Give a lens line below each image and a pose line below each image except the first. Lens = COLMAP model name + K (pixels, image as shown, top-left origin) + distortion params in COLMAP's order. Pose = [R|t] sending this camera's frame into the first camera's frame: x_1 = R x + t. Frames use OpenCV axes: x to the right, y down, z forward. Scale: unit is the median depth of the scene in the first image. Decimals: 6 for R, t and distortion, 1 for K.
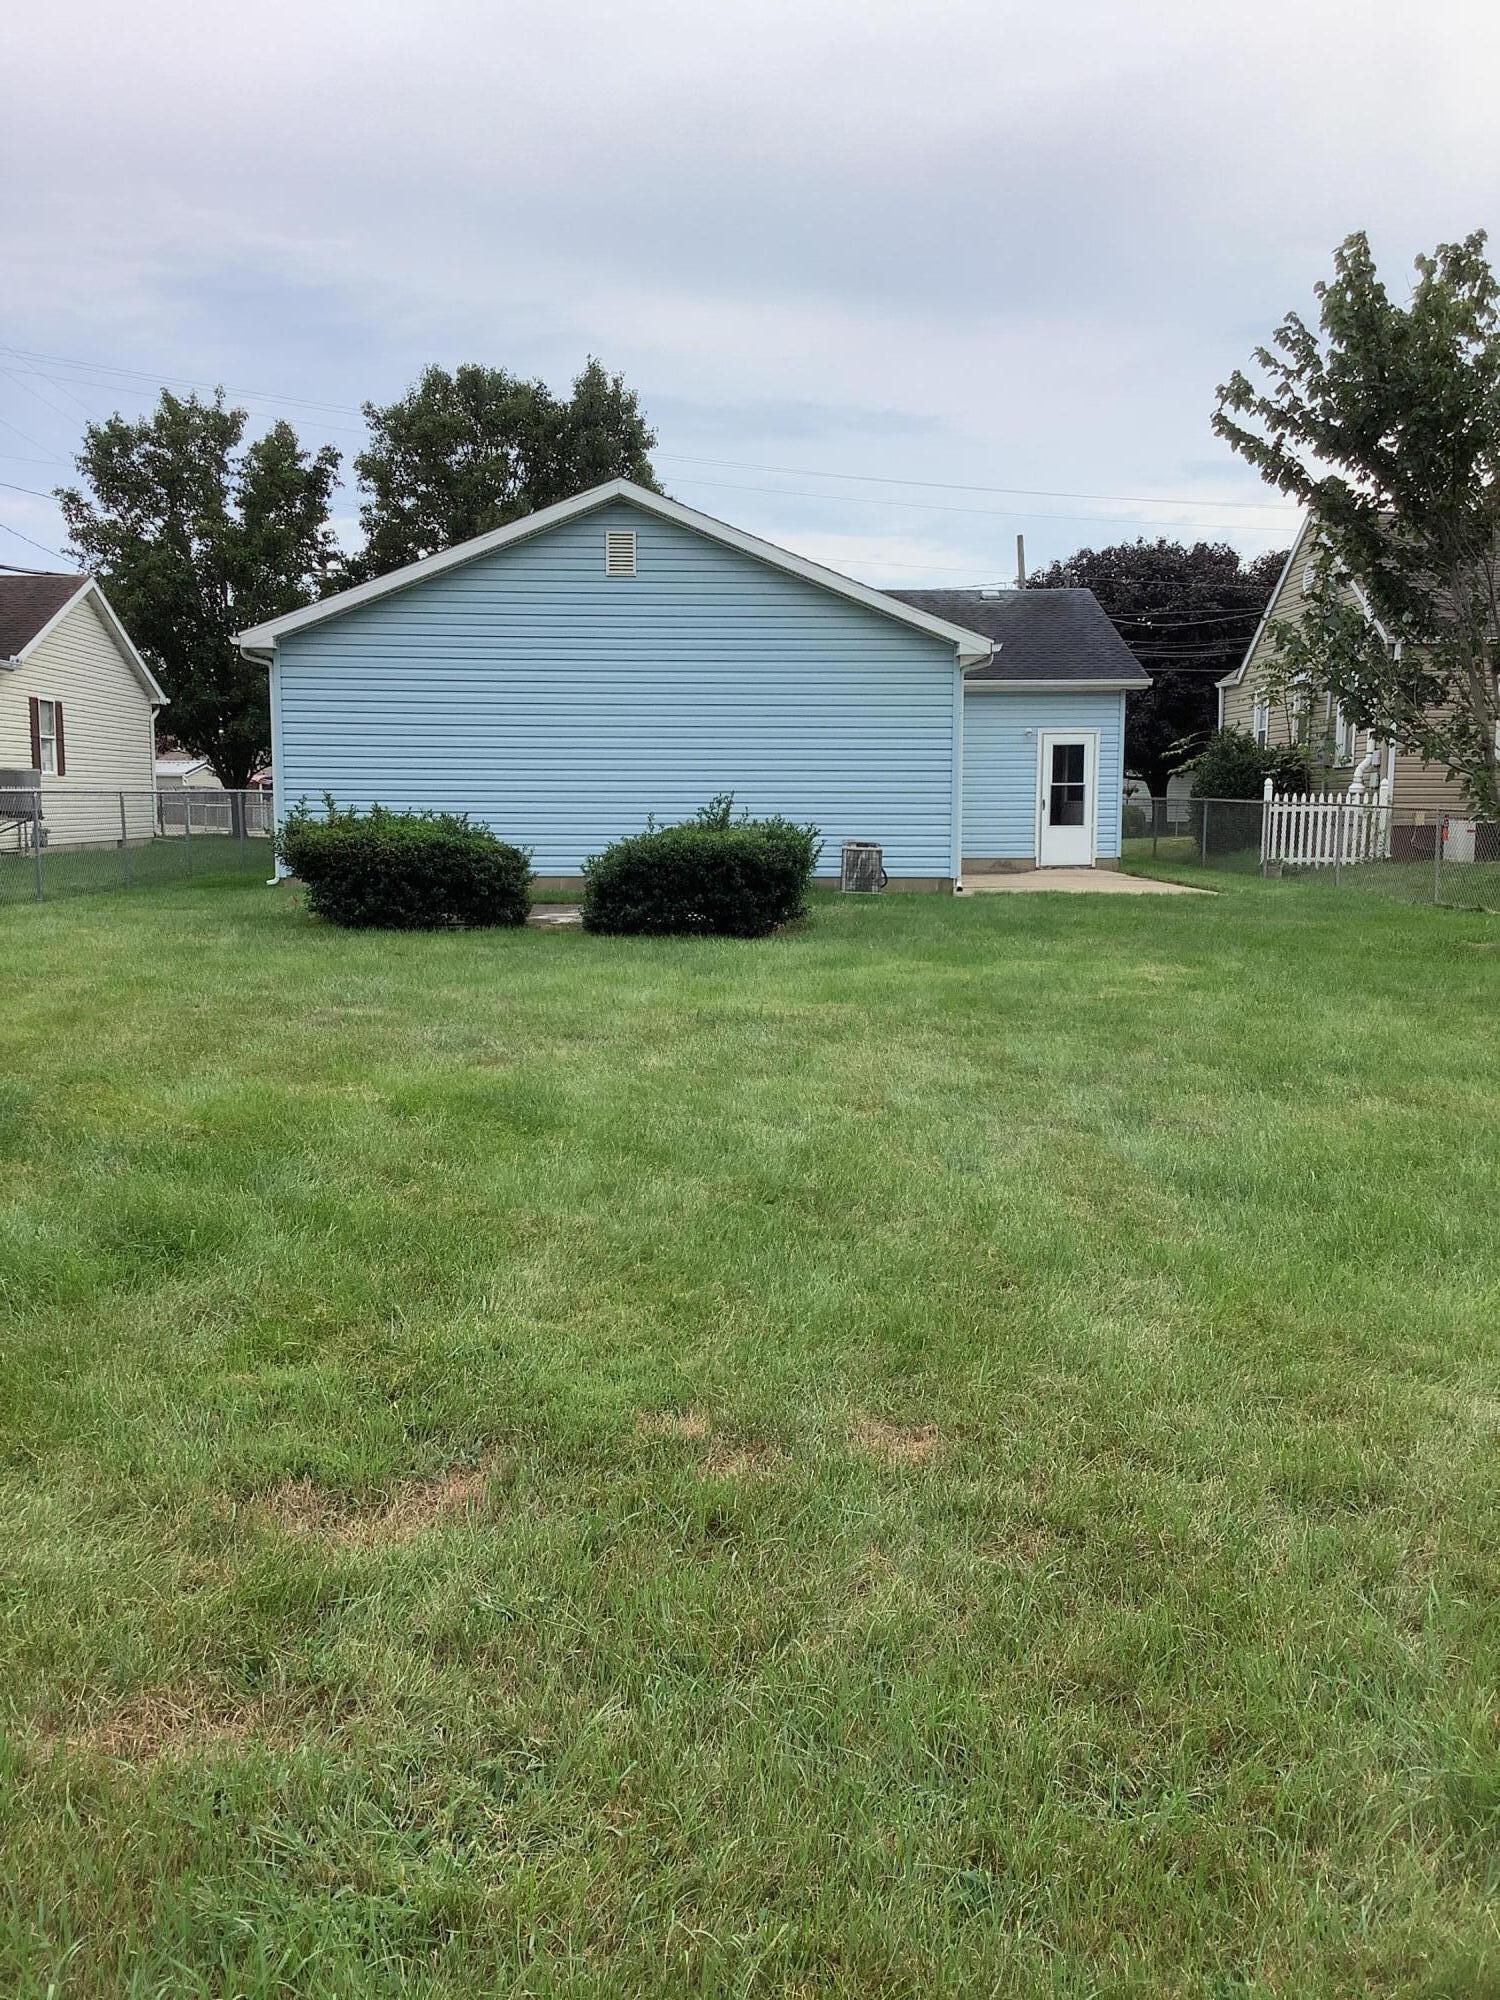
lens RADIAL K [[1793.6, 0, 745.1], [0, 1793.6, 1001.5], [0, 0, 1]] dist [0.068552, -0.000152]
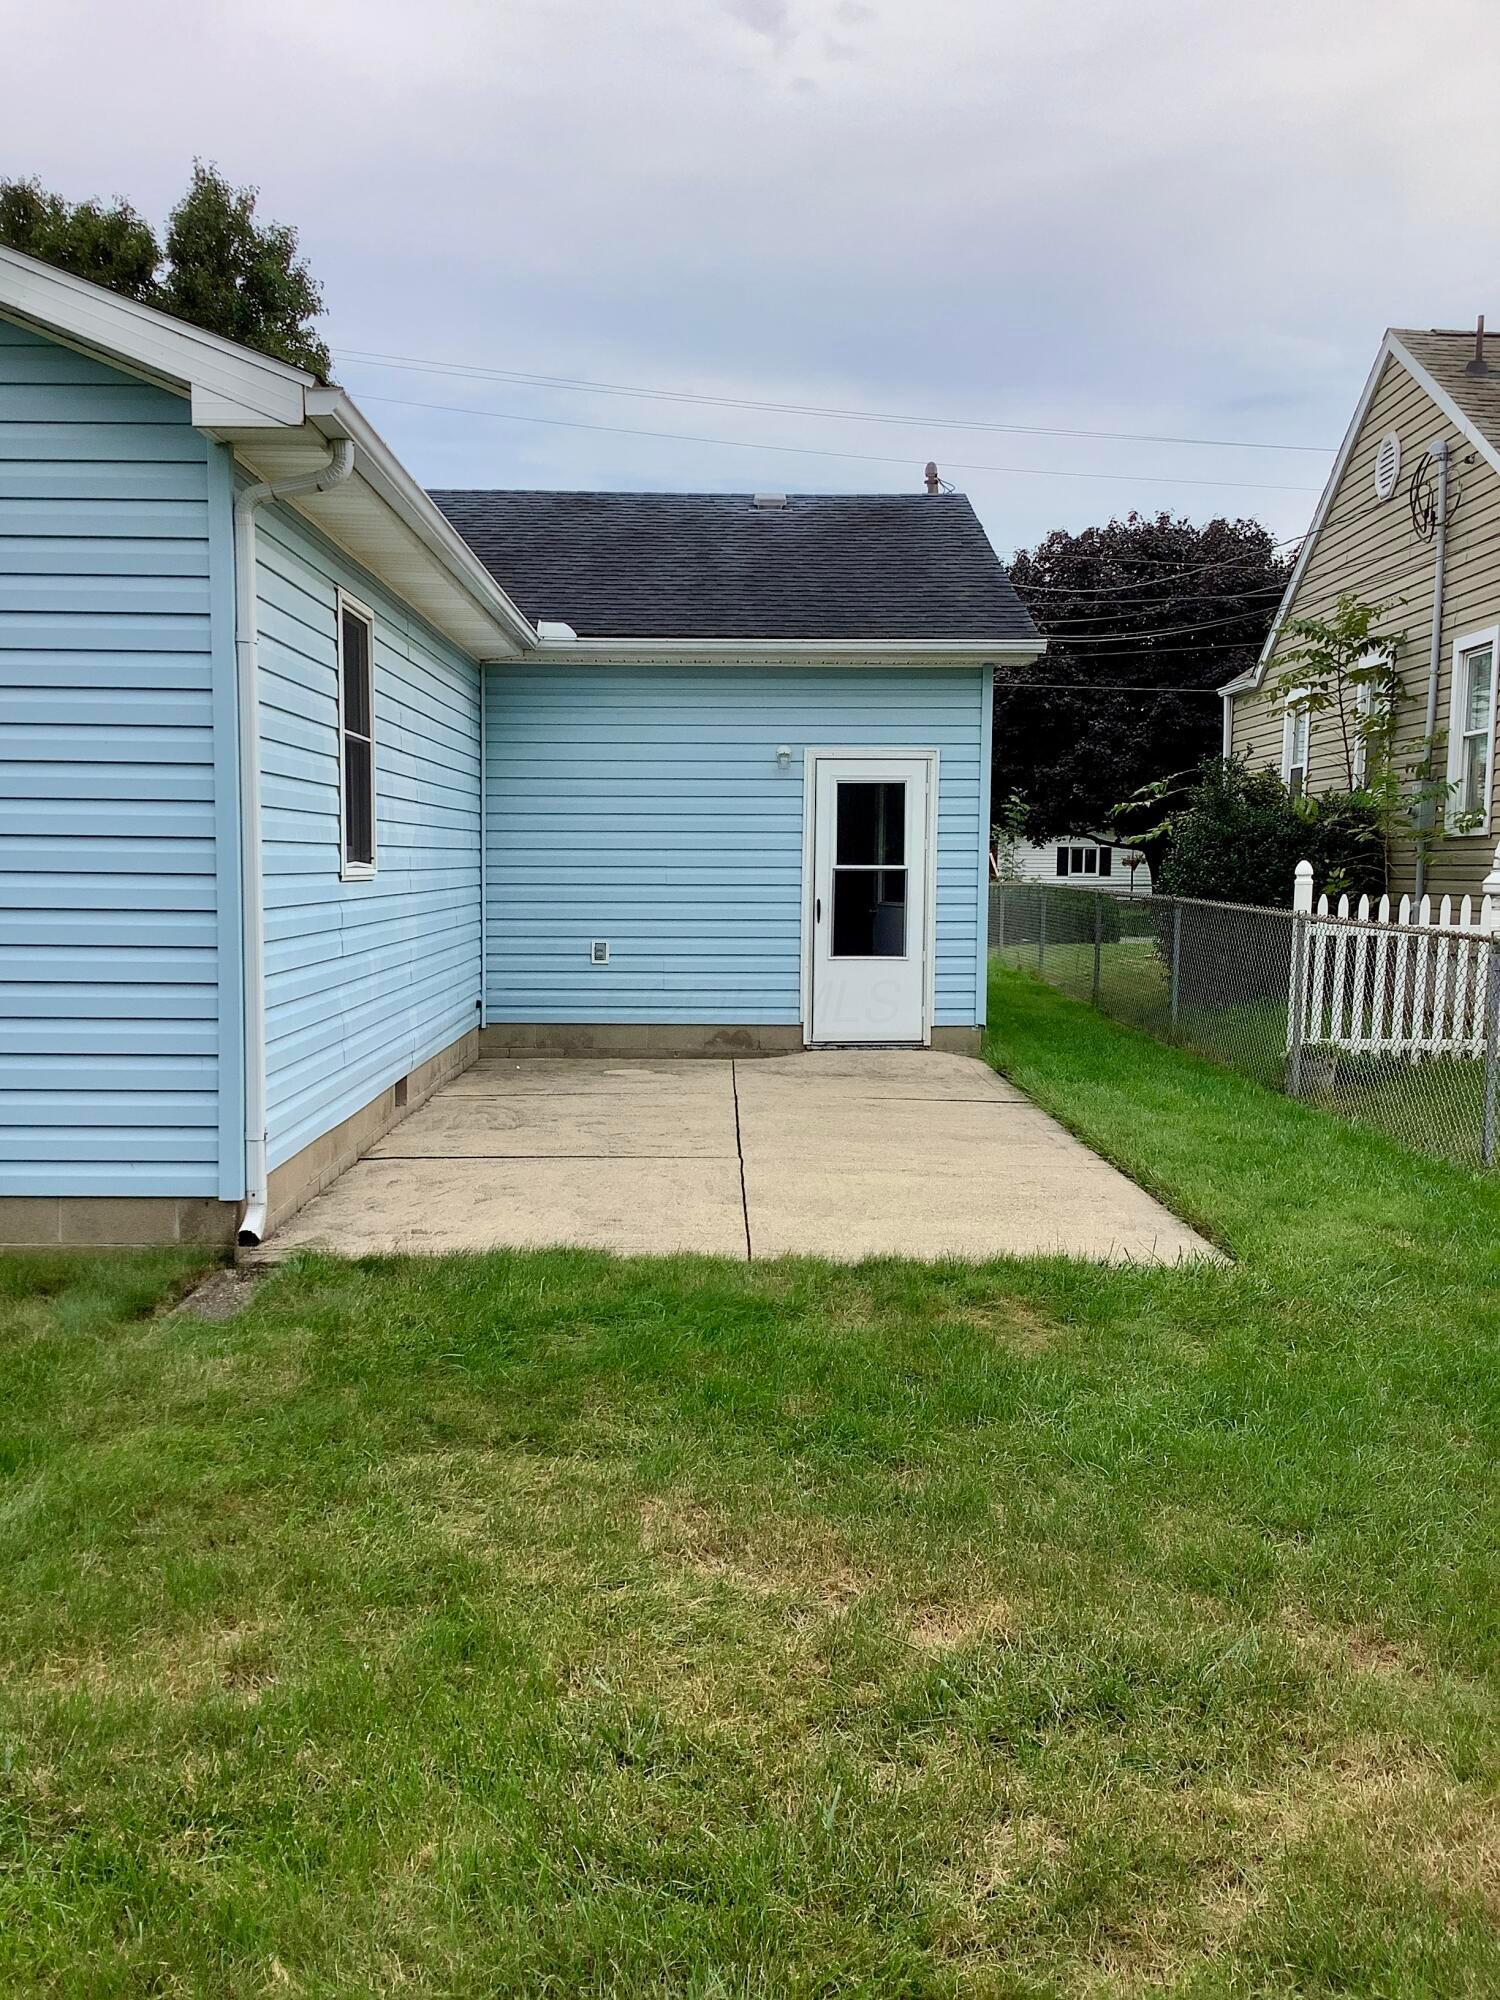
lens RADIAL K [[1793.6, 0, 753.9], [0, 1793.6, 1002.1], [0, 0, 1]] dist [0.068552, -0.000152]
pose [[0.999725, 0.008262, -0.021925, 0.158244], [-0.009004, 0.999383, -0.033936, -0.069474], [0.021632, 0.034124, 0.999183, 0.532813]]
